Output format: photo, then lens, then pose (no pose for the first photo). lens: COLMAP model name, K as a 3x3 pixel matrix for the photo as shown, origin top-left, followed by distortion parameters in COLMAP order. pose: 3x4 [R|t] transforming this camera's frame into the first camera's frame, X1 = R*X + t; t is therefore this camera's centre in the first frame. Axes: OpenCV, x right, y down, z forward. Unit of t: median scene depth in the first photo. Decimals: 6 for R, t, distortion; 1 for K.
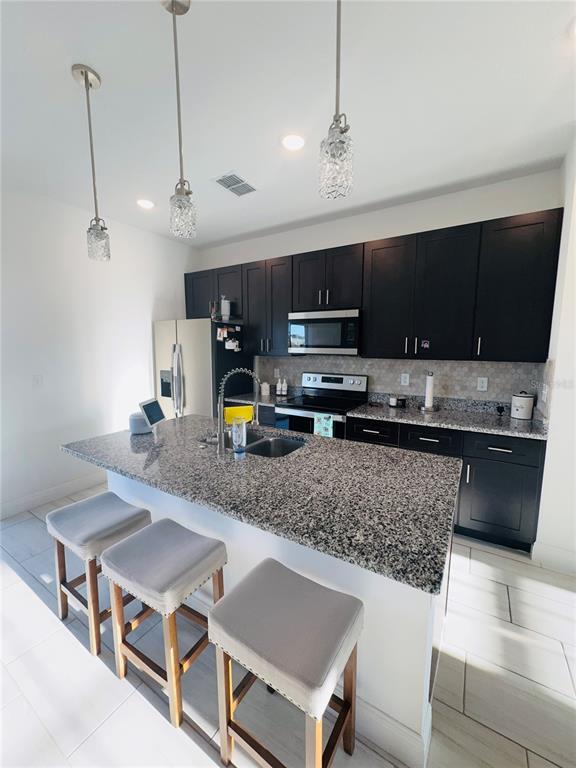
lens RADIAL K [[306.3, 0, 292.0], [0, 306.3, 384.4], [0, 0, 1]] dist [-0.001922, 0.000572]
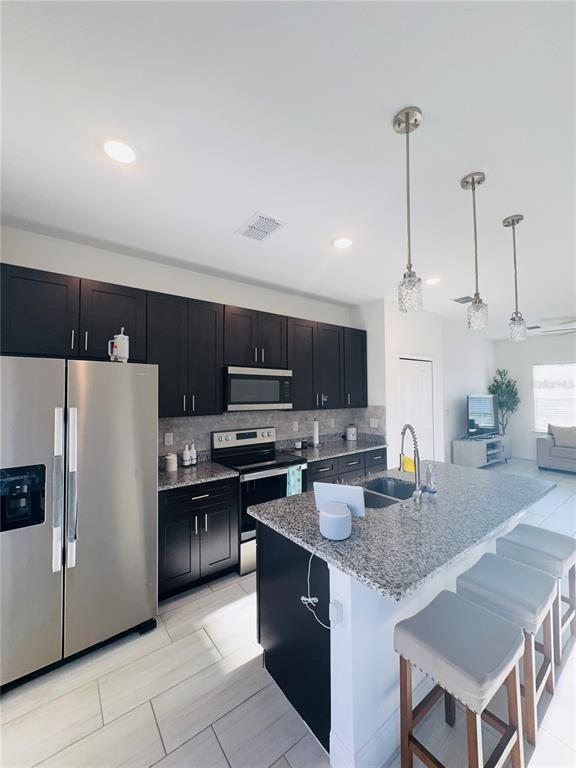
lens RADIAL K [[306.3, 0, 286.9], [0, 306.3, 384.7], [0, 0, 1]] dist [-0.001922, 0.000572]
pose [[0.363399, 0.019353, 0.931433, -0.825036], [0.122074, 0.990175, -0.068200, -0.104101], [-0.923601, 0.138487, 0.357466, 0.559488]]
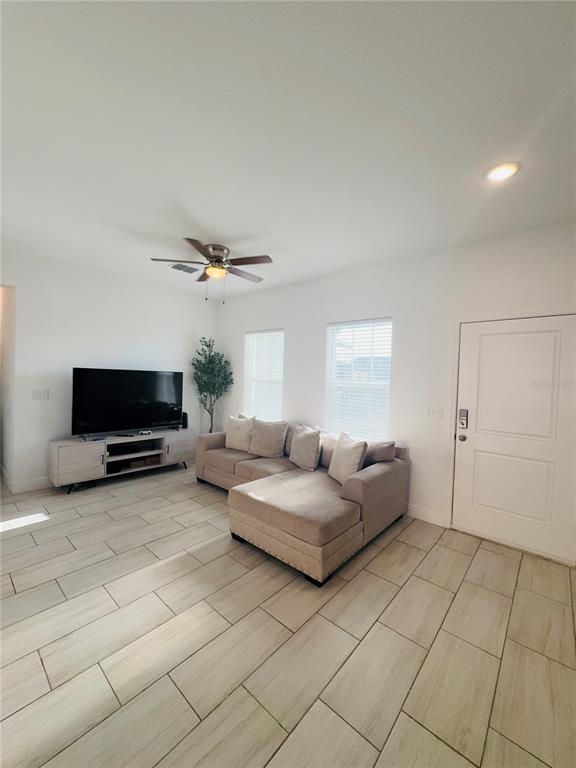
lens RADIAL K [[306.3, 0, 286.6], [0, 306.3, 384.5], [0, 0, 1]] dist [-0.001922, 0.000572]
pose [[0.167742, -0.027644, 0.985443, 0.381172], [0.095751, 0.995337, 0.011623, 0.101800], [-0.981170, 0.092407, 0.169607, -0.854255]]
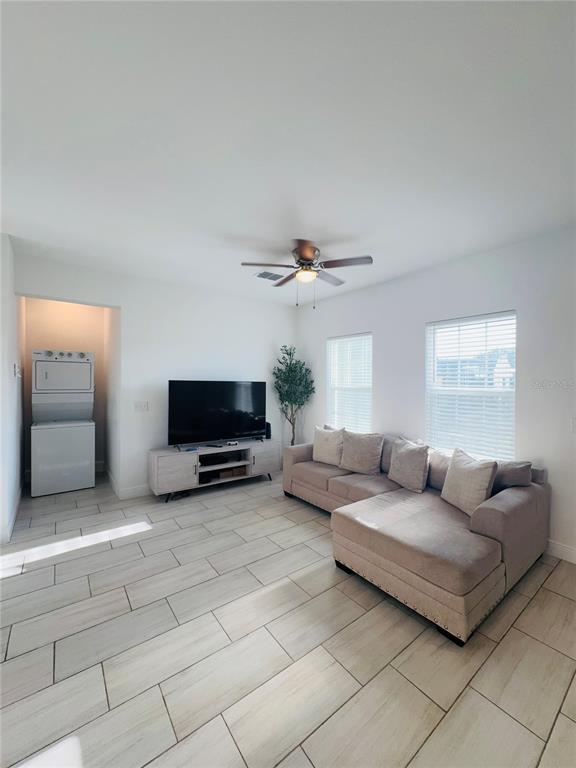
lens RADIAL K [[306.3, 0, 287.4], [0, 306.3, 383.8], [0, 0, 1]] dist [-0.001922, 0.000572]
pose [[0.362811, -0.010145, 0.931807, 0.435554], [0.113842, 0.992933, -0.033515, 0.080253], [-0.924883, 0.118239, 0.361402, -0.730841]]
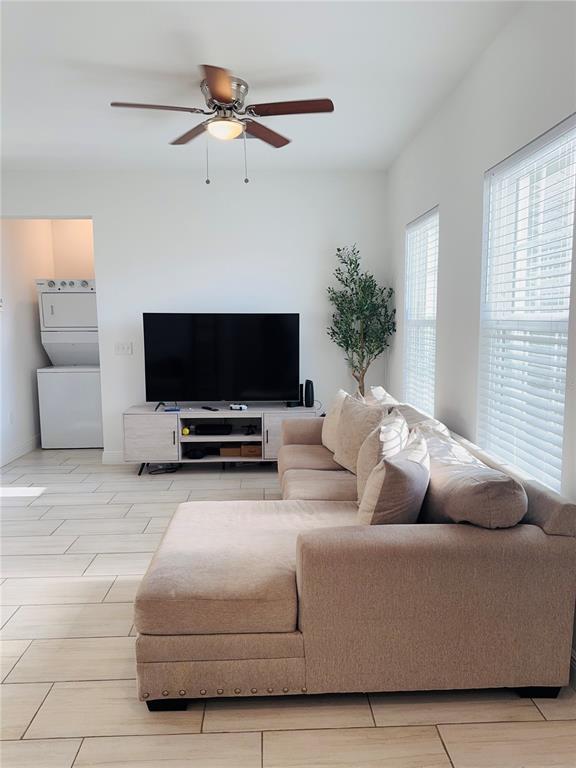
lens RADIAL K [[531.2, 0, 302.7], [0, 531.2, 390.3], [0, 0, 1]] dist [-0.000520, -0.020487]
pose [[0.809009, -0.087313, 0.581275, 0.884961], [0.086050, 0.995844, 0.029822, 0.195234], [-0.581464, 0.025892, 0.813160, -1.398942]]
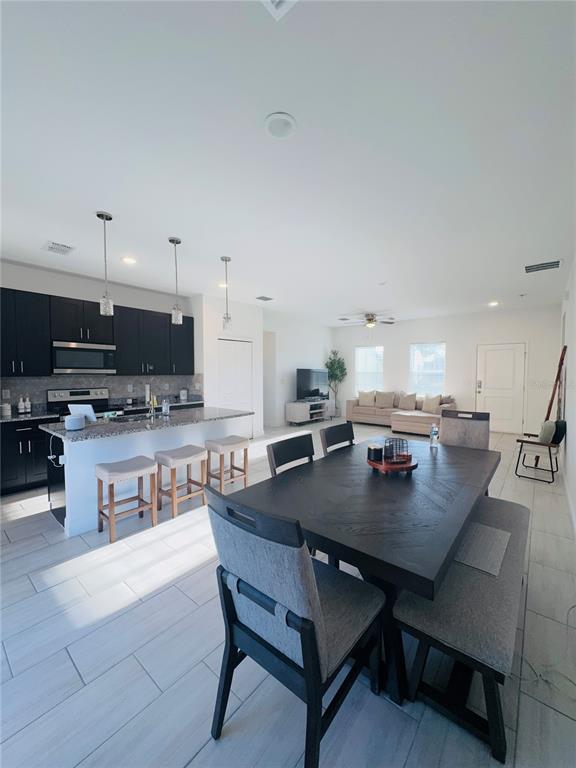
lens RADIAL K [[306.3, 0, 287.2], [0, 306.3, 384.8], [0, 0, 1]] dist [-0.001922, 0.000572]
pose [[0.142647, -0.045945, 0.988707, -1.170527], [0.122006, 0.992120, 0.028501, 0.023183], [-0.982225, 0.116562, 0.147129, -0.096468]]
